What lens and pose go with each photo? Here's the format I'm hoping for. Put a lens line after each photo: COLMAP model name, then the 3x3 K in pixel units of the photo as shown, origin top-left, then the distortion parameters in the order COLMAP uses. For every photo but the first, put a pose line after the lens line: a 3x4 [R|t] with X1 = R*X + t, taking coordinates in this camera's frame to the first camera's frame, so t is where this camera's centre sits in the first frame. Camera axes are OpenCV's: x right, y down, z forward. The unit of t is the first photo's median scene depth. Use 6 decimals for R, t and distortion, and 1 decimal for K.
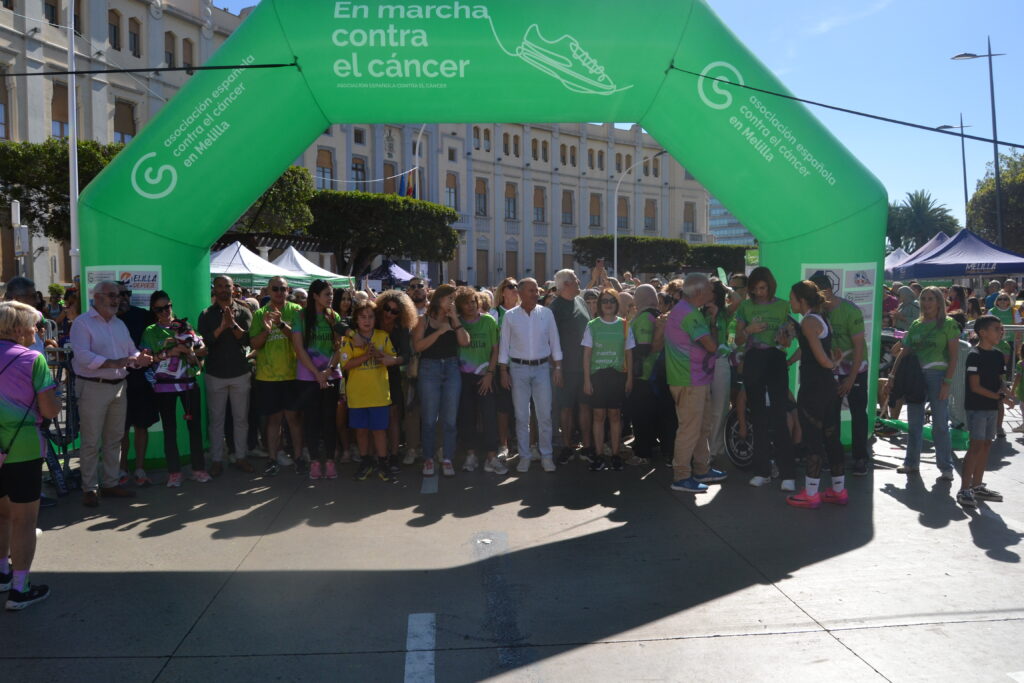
lens RADIAL K [[834.0, 0, 506.2], [0, 834.0, 374.7], [0, 0, 1]] dist [-0.062609, 0.004837]
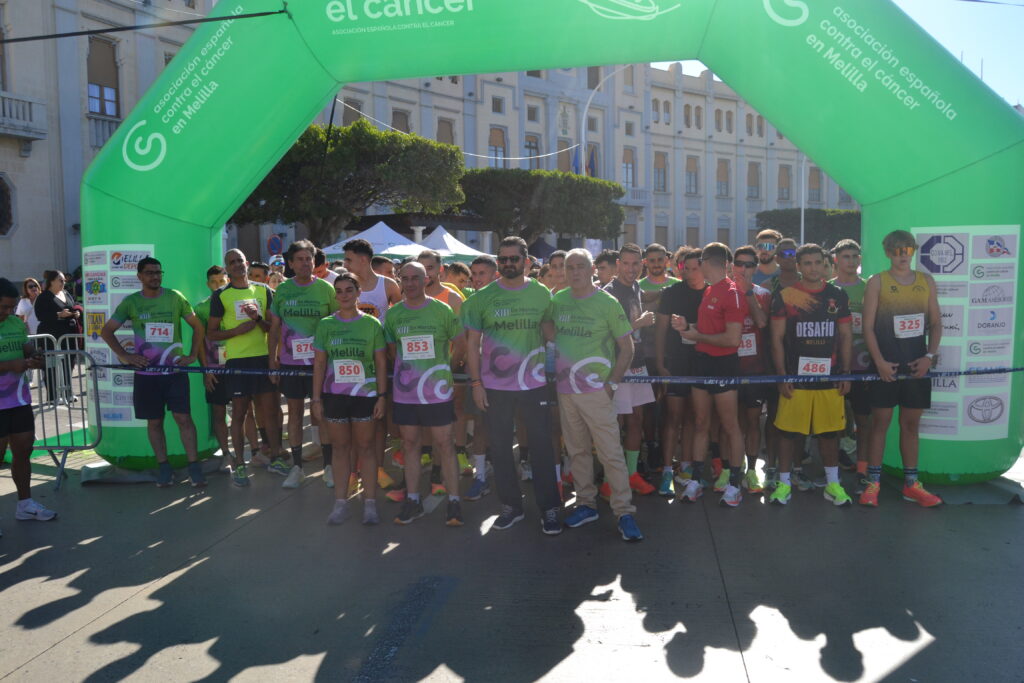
lens RADIAL K [[834.9, 0, 516.6], [0, 834.9, 355.3], [0, 0, 1]] dist [-0.075349, 0.018122]
pose [[0.975899, 0.010221, -0.217984, 0.044037], [-0.009806, 0.999947, 0.002986, -0.003630], [0.218003, -0.000776, 0.975948, 0.049046]]
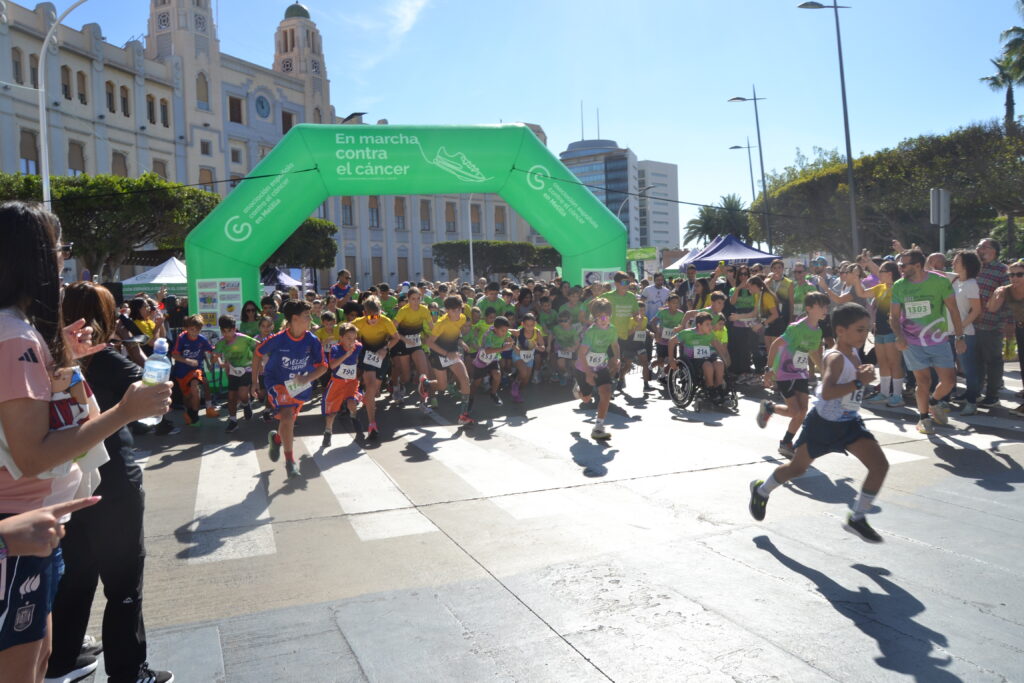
lens RADIAL K [[824.4, 0, 515.1], [0, 824.4, 355.1], [0, 0, 1]] dist [-0.068431, 0.003476]
pose [[0.982255, -0.044526, 0.182187, -0.041558], [0.048849, 0.998620, -0.019308, 0.025665], [-0.181076, 0.027865, 0.983074, -0.220129]]
